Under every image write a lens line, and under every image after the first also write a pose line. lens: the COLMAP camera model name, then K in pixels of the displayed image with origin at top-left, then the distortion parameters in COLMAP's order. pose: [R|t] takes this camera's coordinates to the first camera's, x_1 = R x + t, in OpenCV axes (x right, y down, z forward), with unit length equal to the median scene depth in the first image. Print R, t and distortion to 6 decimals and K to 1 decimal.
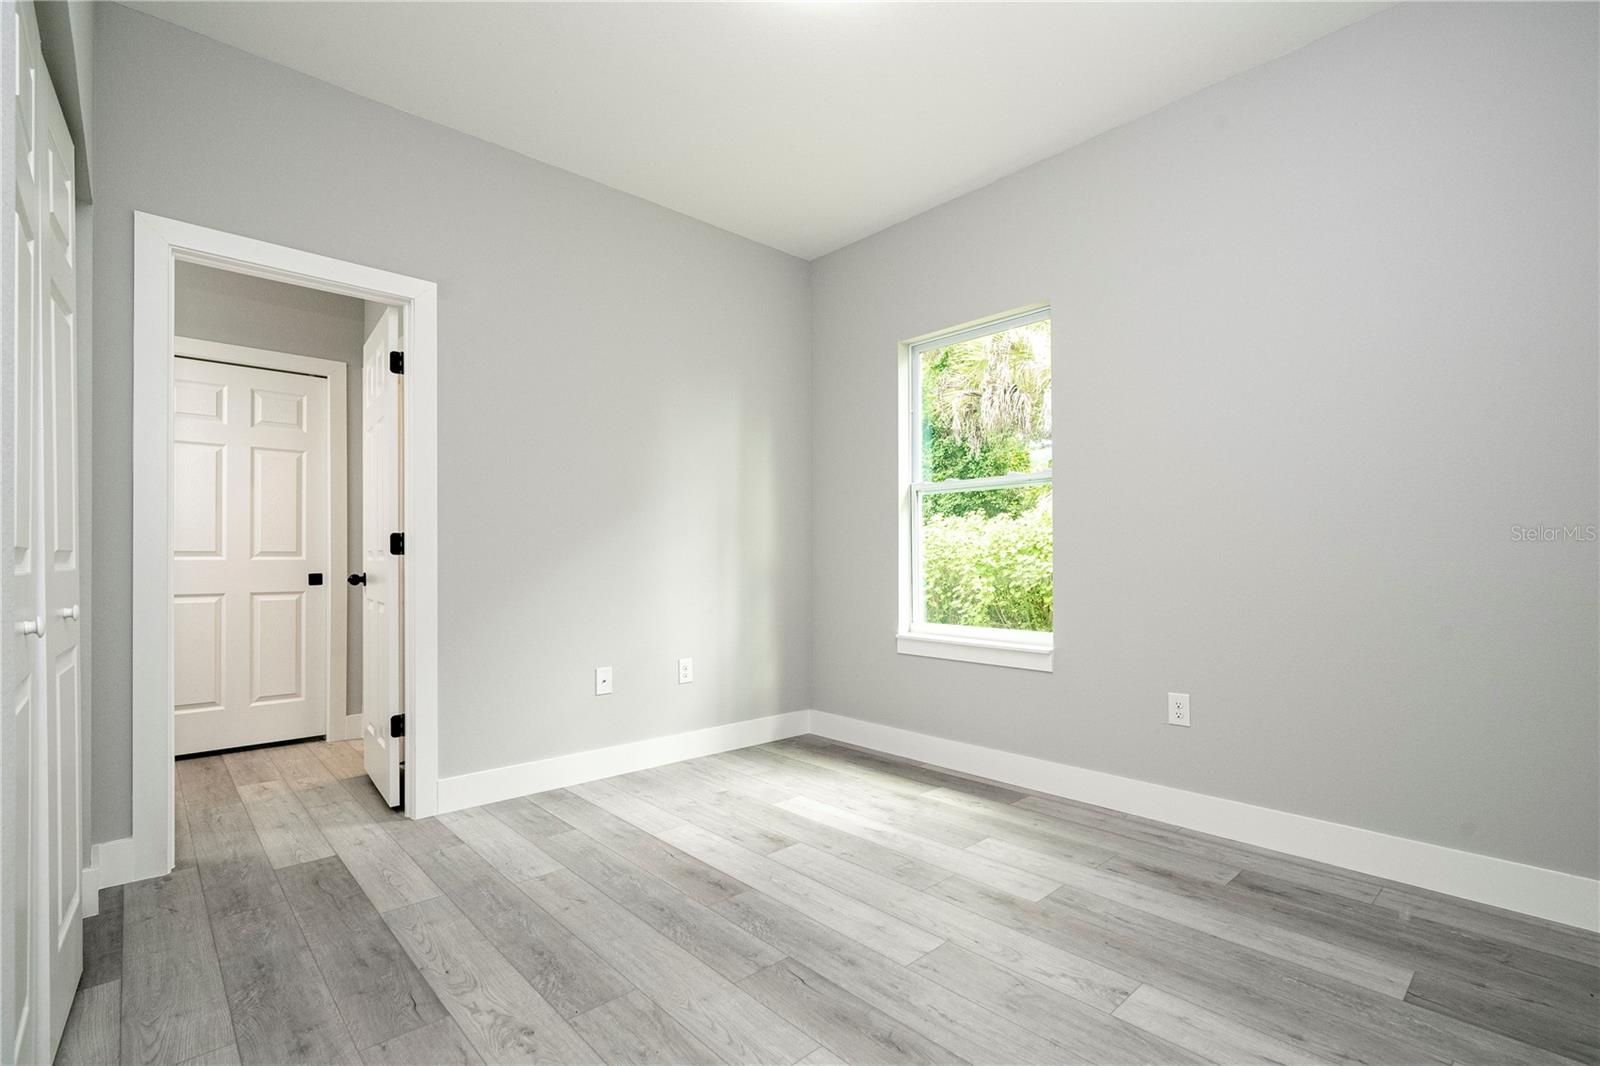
lens RADIAL K [[721.7, 0, 831.9], [0, 721.7, 552.2], [0, 0, 1]] dist [-0.003742, 0.002787]
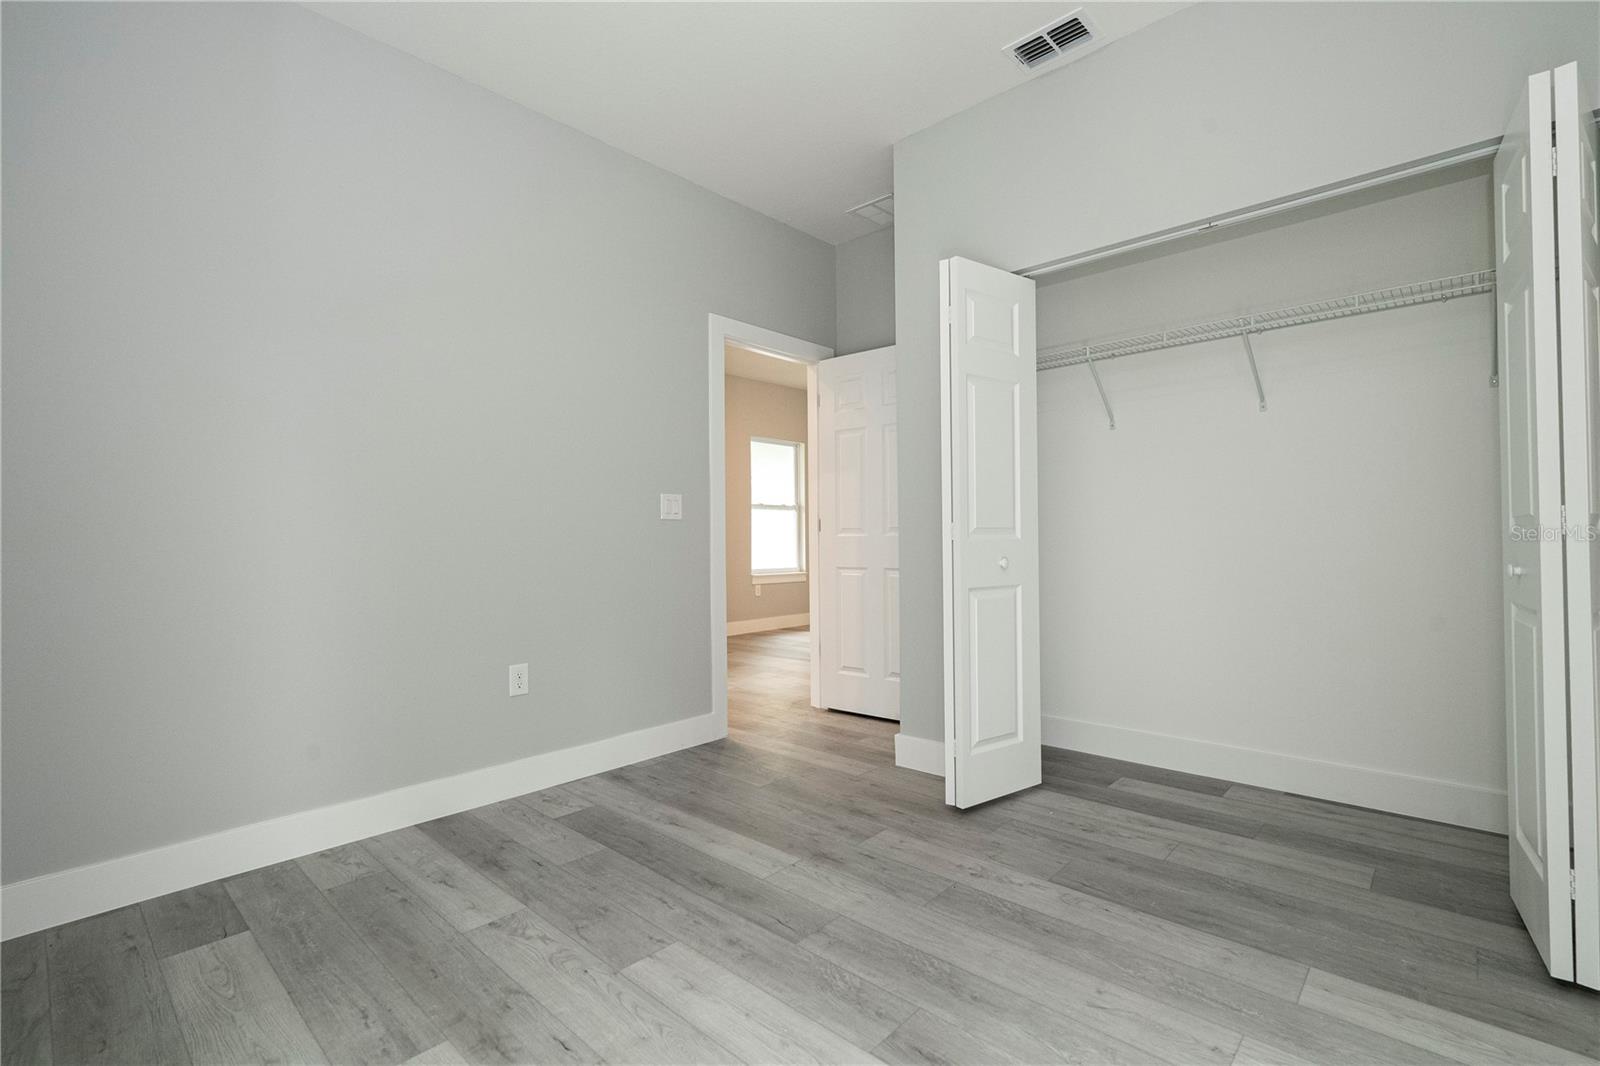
lens RADIAL K [[721.7, 0, 828.6], [0, 721.7, 538.6], [0, 0, 1]] dist [-0.003742, 0.002787]
pose [[-0.997195, 0.013584, -0.073610, -0.029933], [0.014198, 0.999869, -0.007816, 0.016704], [0.073494, -0.008839, -0.997257, 1.501002]]
